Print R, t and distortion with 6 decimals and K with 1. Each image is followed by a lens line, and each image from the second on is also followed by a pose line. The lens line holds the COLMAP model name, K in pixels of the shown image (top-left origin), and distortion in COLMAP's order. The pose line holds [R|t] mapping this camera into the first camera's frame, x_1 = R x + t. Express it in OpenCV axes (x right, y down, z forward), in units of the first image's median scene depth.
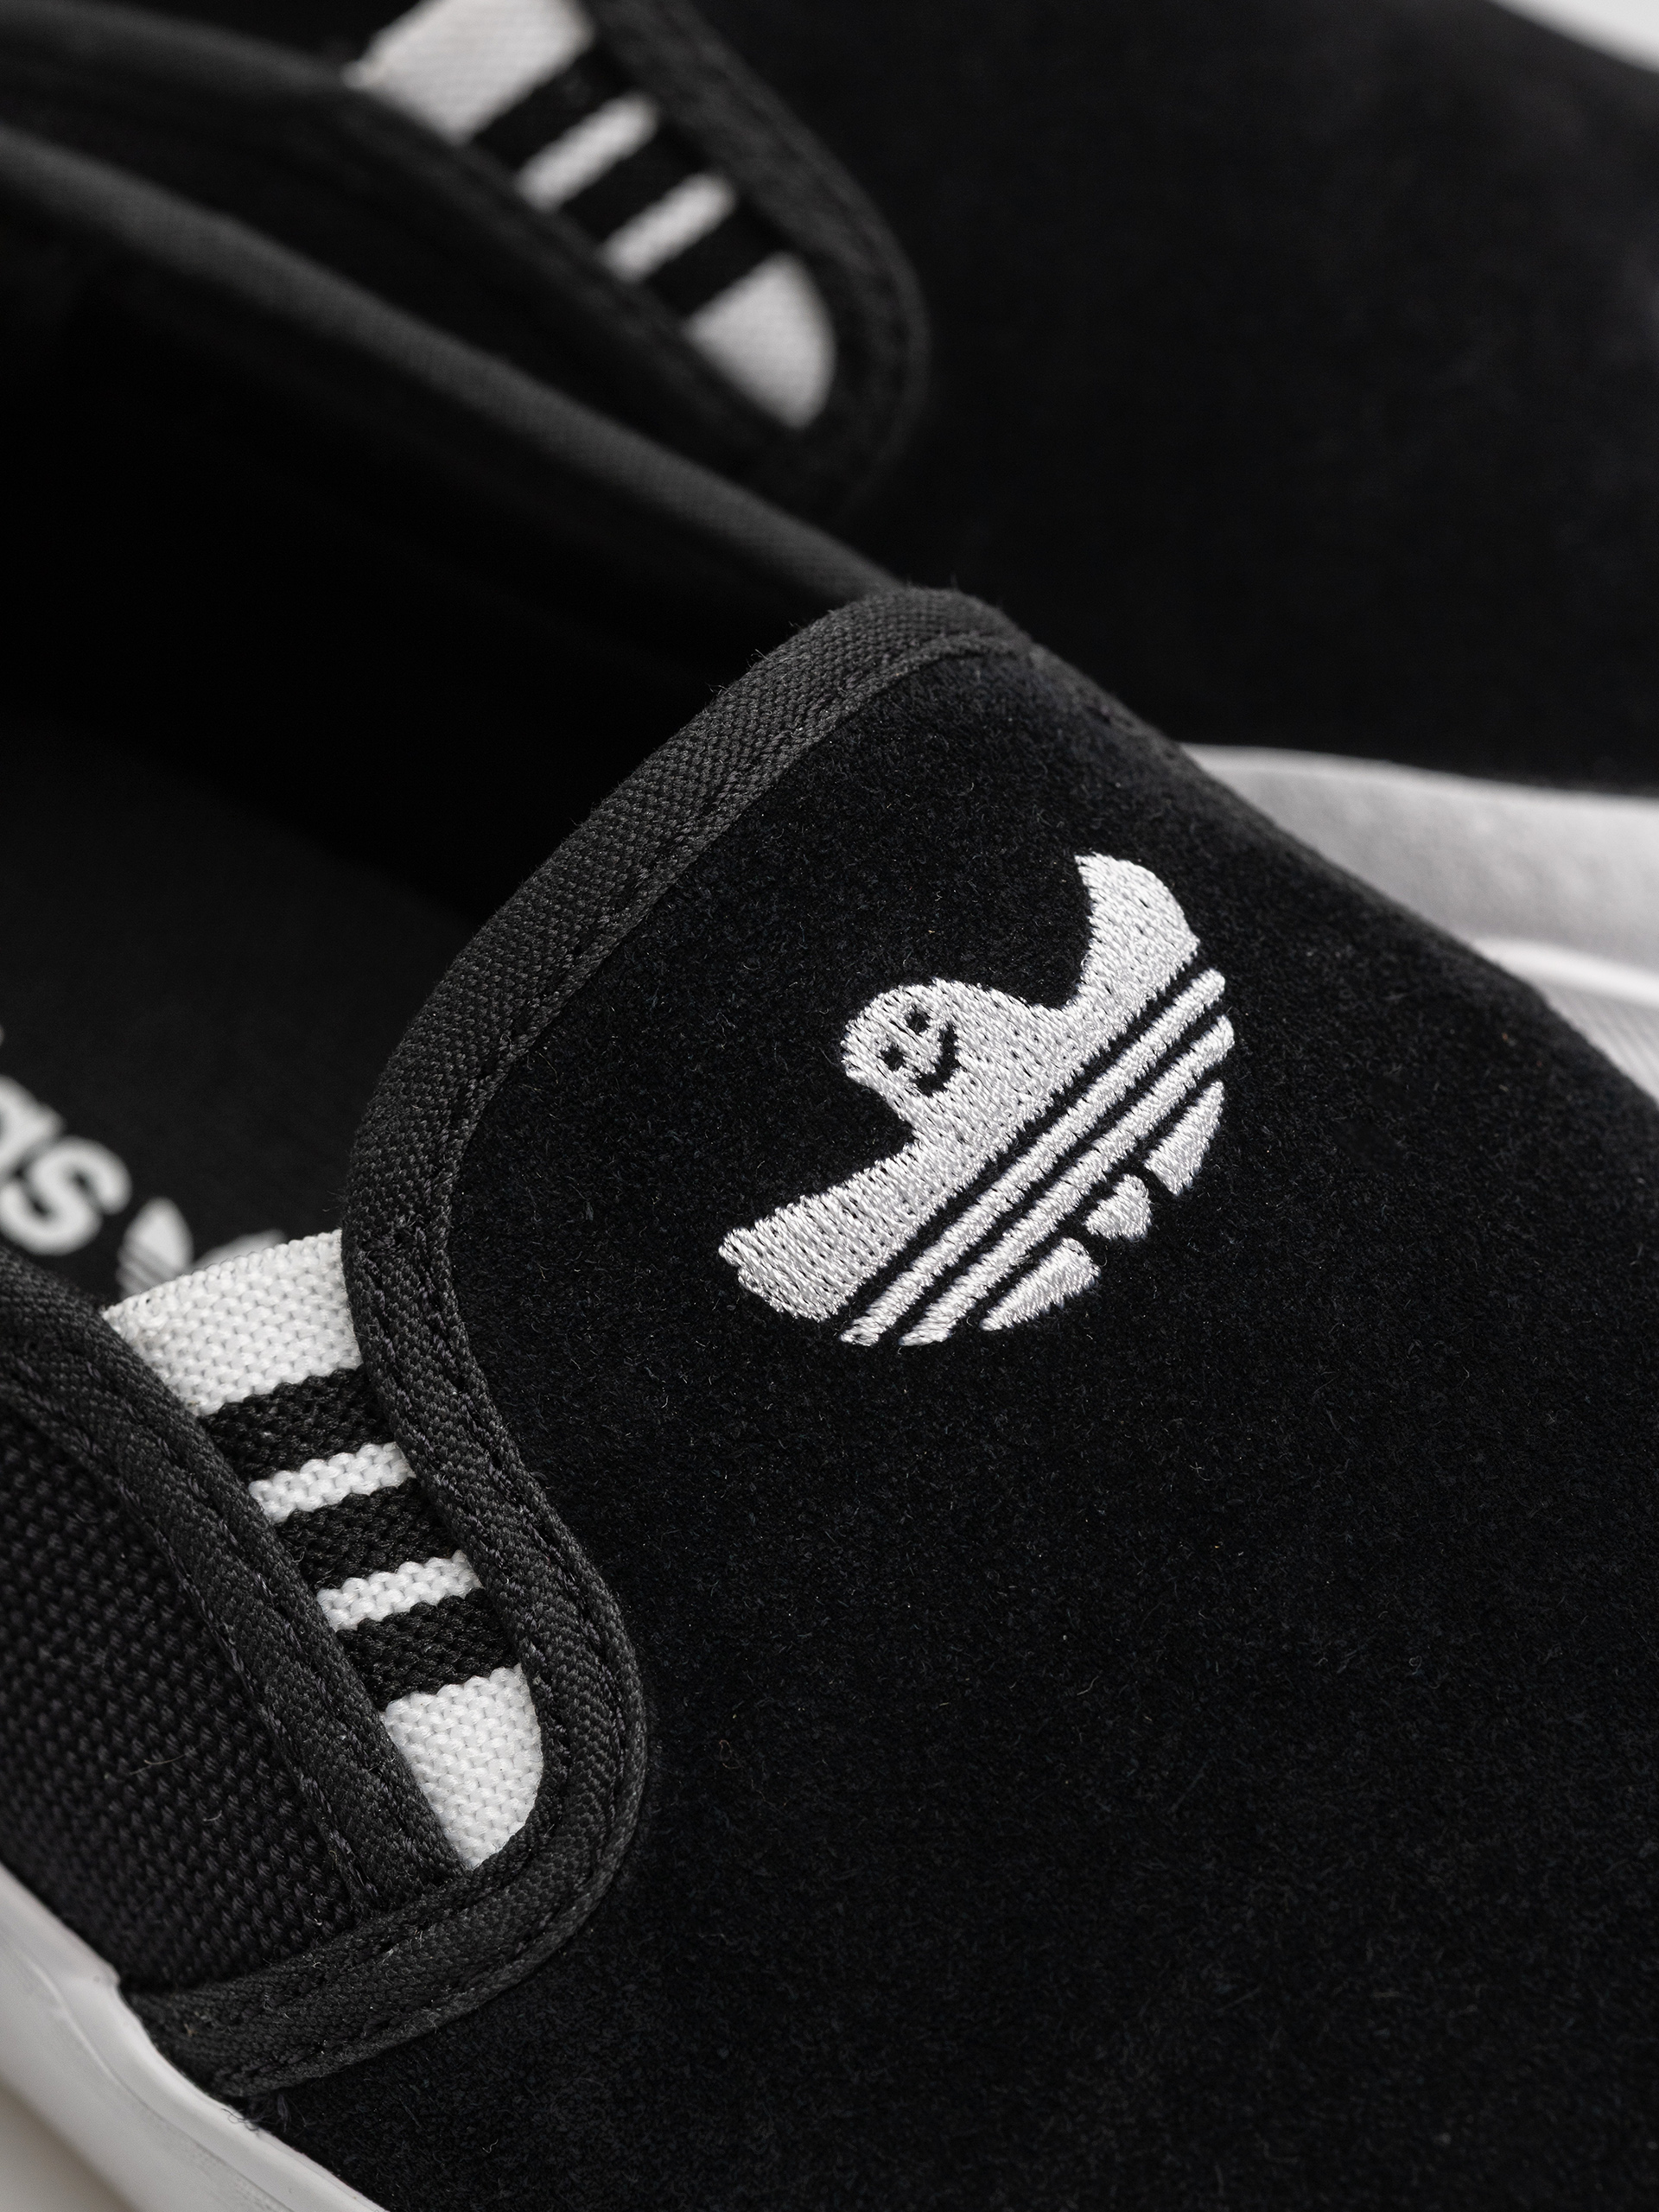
lens RADIAL K [[7562.8, 0, 829.5], [0, 7562.8, 1106.0], [0, 0, 1]] dist [0.134716, -0.824202]
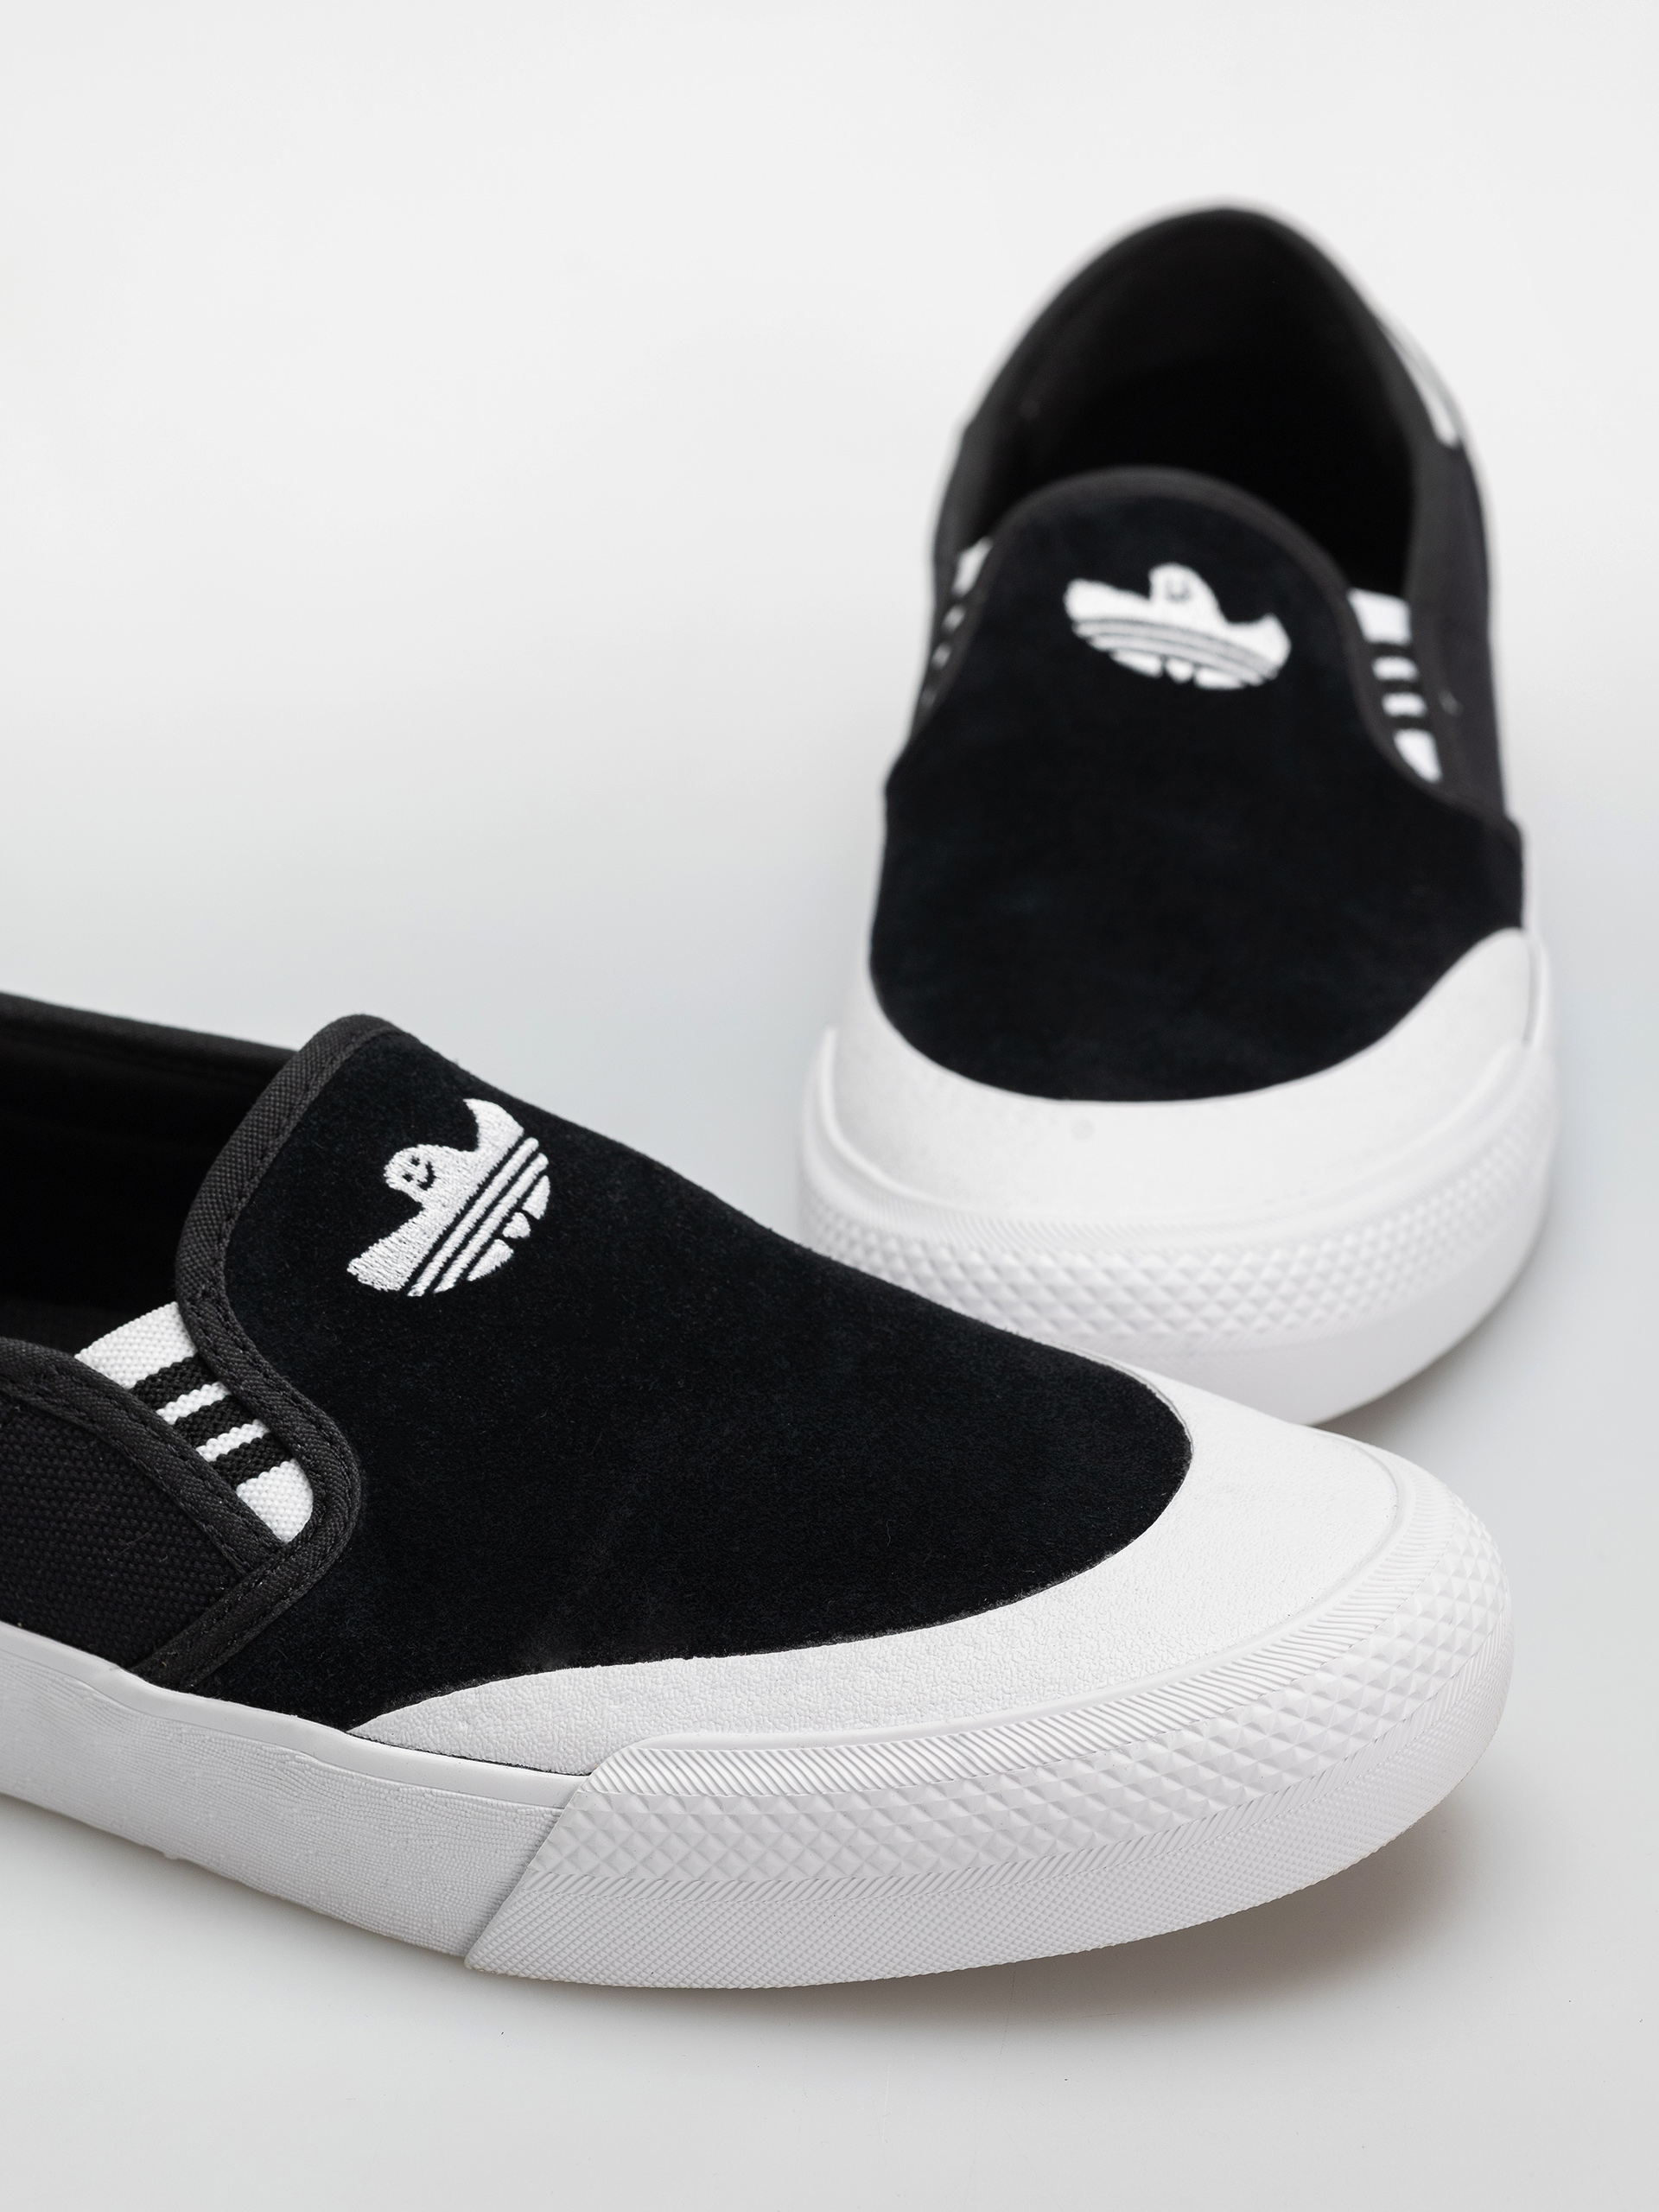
lens RADIAL K [[7562.8, 0, 829.5], [0, 7562.8, 1106.0], [0, 0, 1]] dist [0.134716, -0.824202]
pose [[0.967397, -0.140508, 0.210717, -0.347244], [0.193789, 0.946330, -0.258661, 0.589661], [-0.163064, 0.291062, 0.942705, -1.186386]]
